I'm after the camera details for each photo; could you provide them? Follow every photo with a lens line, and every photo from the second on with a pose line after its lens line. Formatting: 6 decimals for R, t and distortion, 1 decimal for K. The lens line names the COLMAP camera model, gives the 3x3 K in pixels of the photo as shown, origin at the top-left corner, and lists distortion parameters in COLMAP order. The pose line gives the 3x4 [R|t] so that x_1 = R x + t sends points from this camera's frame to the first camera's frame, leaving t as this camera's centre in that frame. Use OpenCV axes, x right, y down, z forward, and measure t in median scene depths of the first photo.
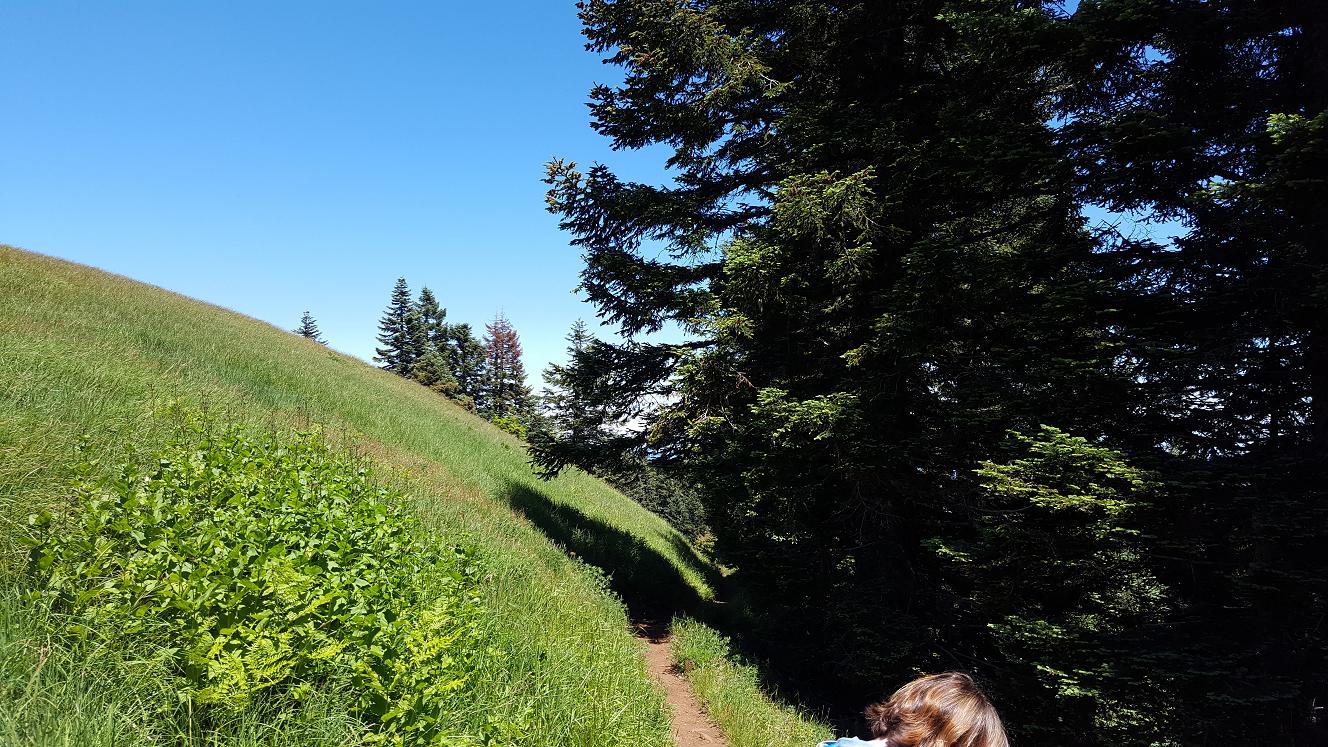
lens RADIAL K [[1107.4, 0, 661.8], [0, 1107.4, 372.2], [0, 0, 1]] dist [0.162711, 0.000452]
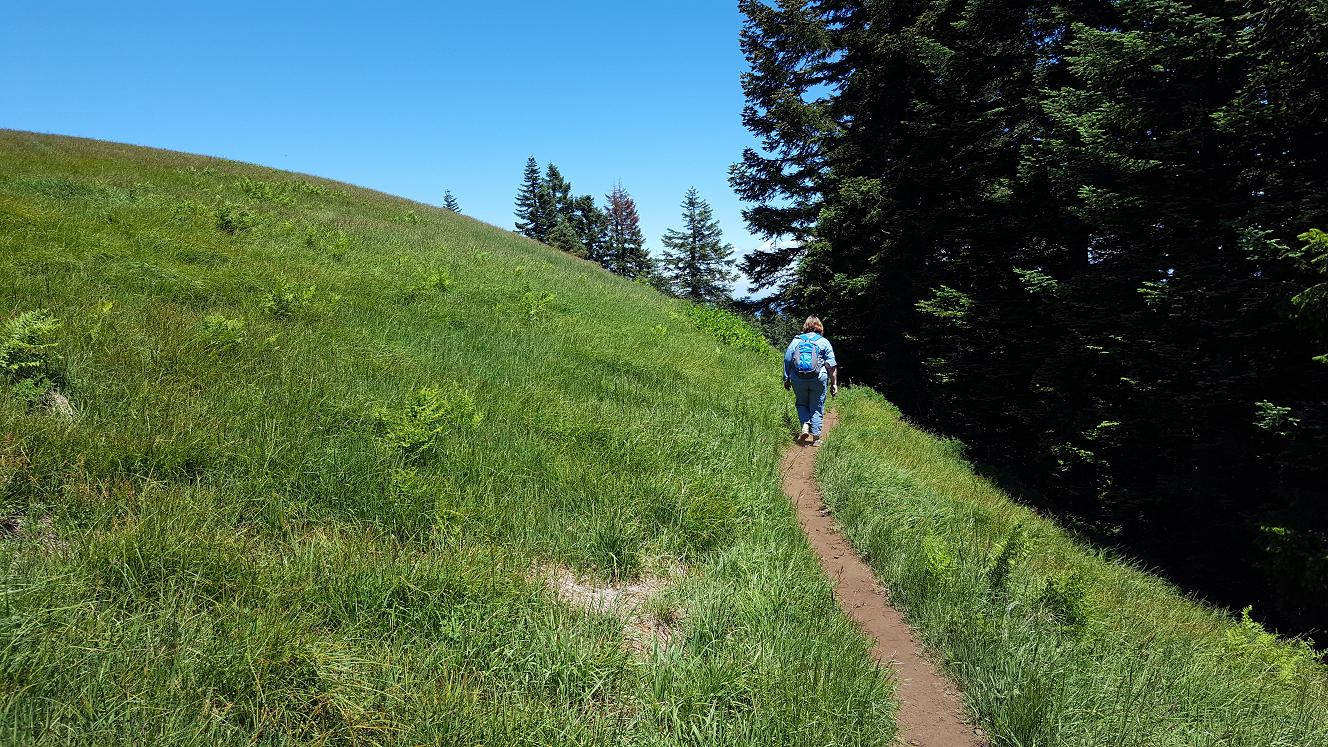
lens RADIAL K [[1107.4, 0, 666.6], [0, 1107.4, 383.0], [0, 0, 1]] dist [0.162711, 0.000452]
pose [[0.995091, -0.038700, -0.091082, -0.005317], [0.051157, 0.989015, 0.138679, -0.009180], [0.084714, -0.142658, 0.986140, -0.123754]]
